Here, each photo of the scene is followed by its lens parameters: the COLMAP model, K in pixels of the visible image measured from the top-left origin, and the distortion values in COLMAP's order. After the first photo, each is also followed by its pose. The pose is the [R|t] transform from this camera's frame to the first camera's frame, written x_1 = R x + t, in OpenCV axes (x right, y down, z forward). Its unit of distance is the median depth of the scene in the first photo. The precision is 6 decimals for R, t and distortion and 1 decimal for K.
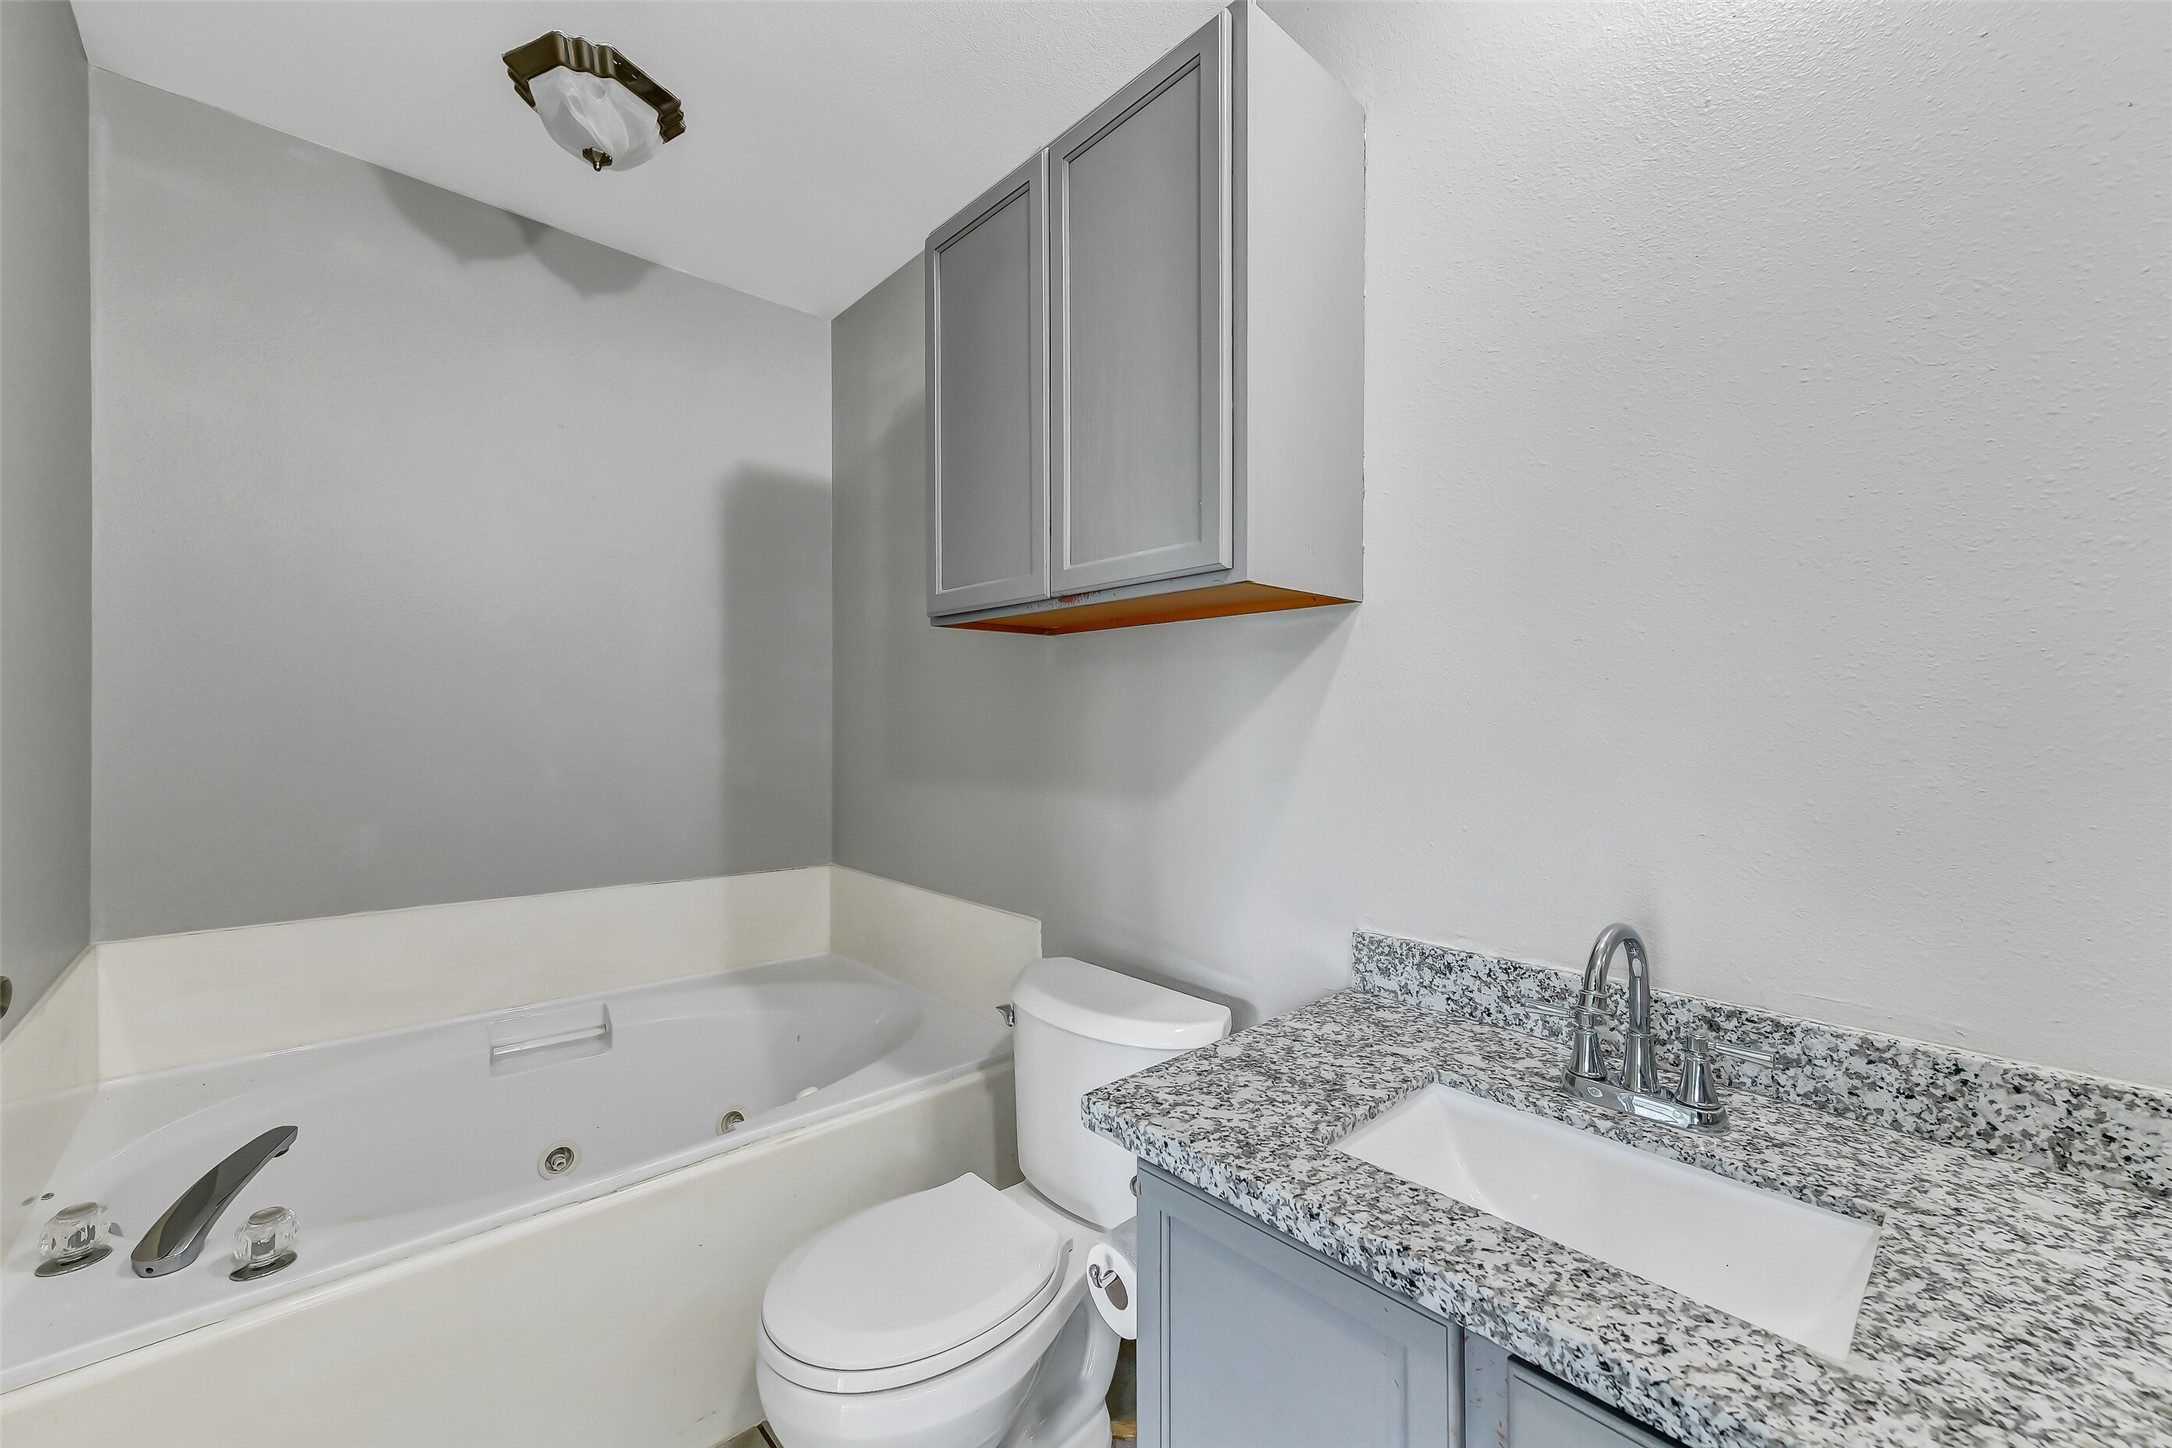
lens RADIAL K [[860.3, 0, 1103.0], [0, 860.3, 716.7], [0, 0, 1]] dist [0.011616, 0.000558]
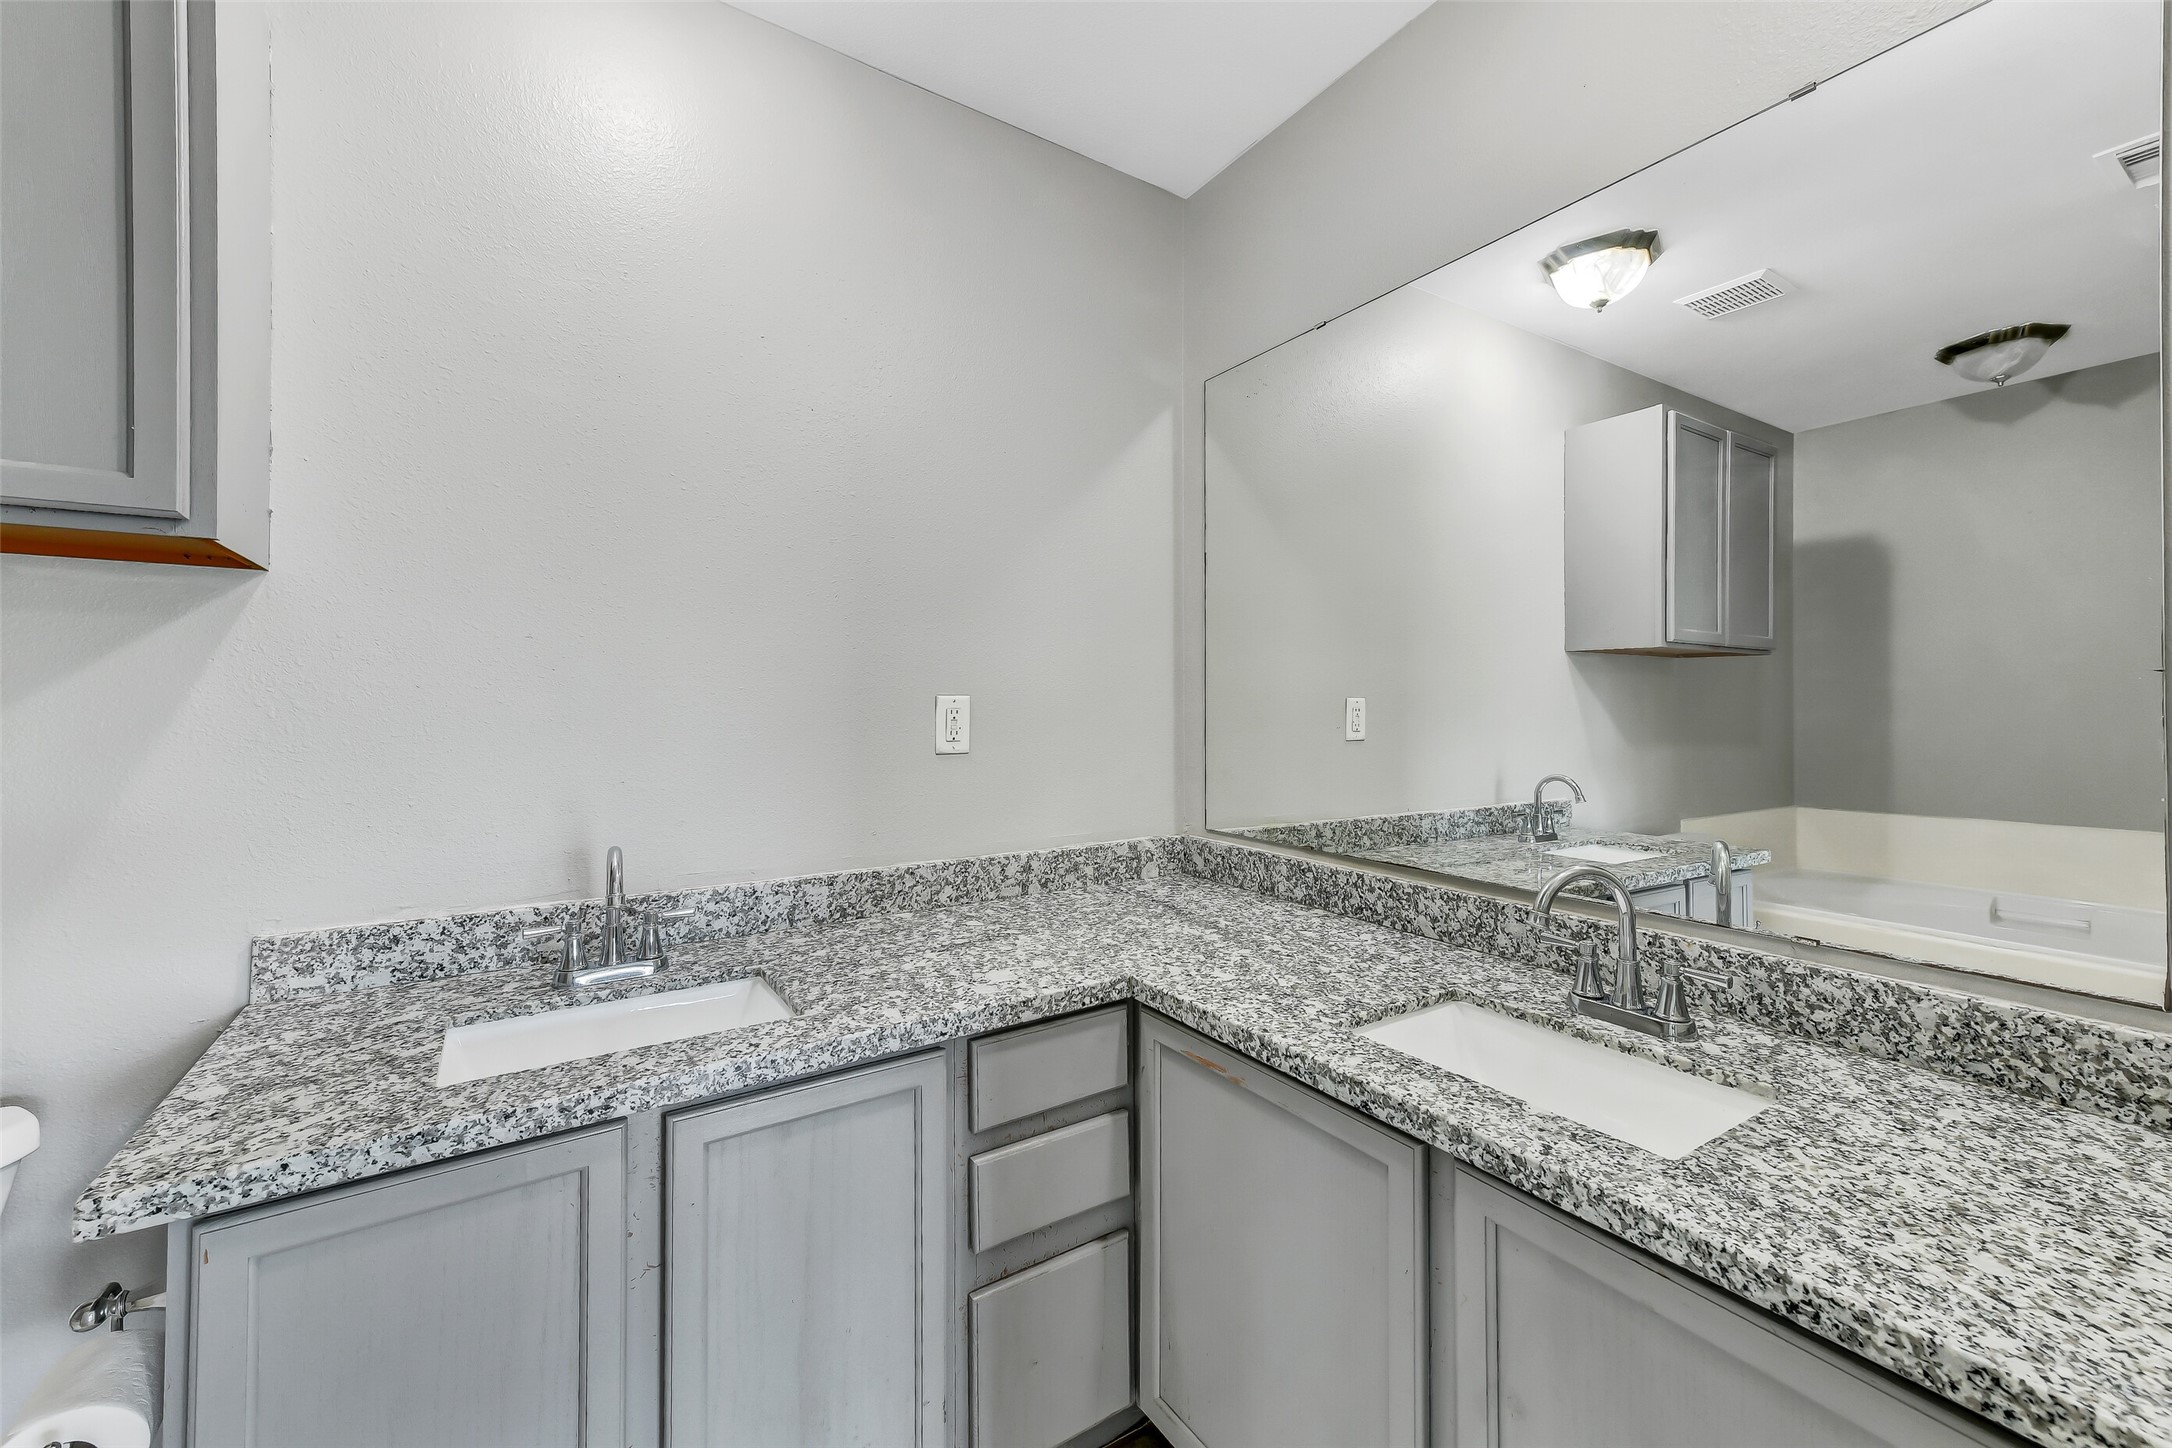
lens RADIAL K [[860.3, 0, 1070.3], [0, 860.3, 695.6], [0, 0, 1]] dist [0.011616, 0.000558]
pose [[0.183428, 0.006440, 0.983012, -0.594943], [-0.003565, 0.999976, -0.005886, -0.001113], [-0.983027, -0.002425, 0.183446, 0.010360]]
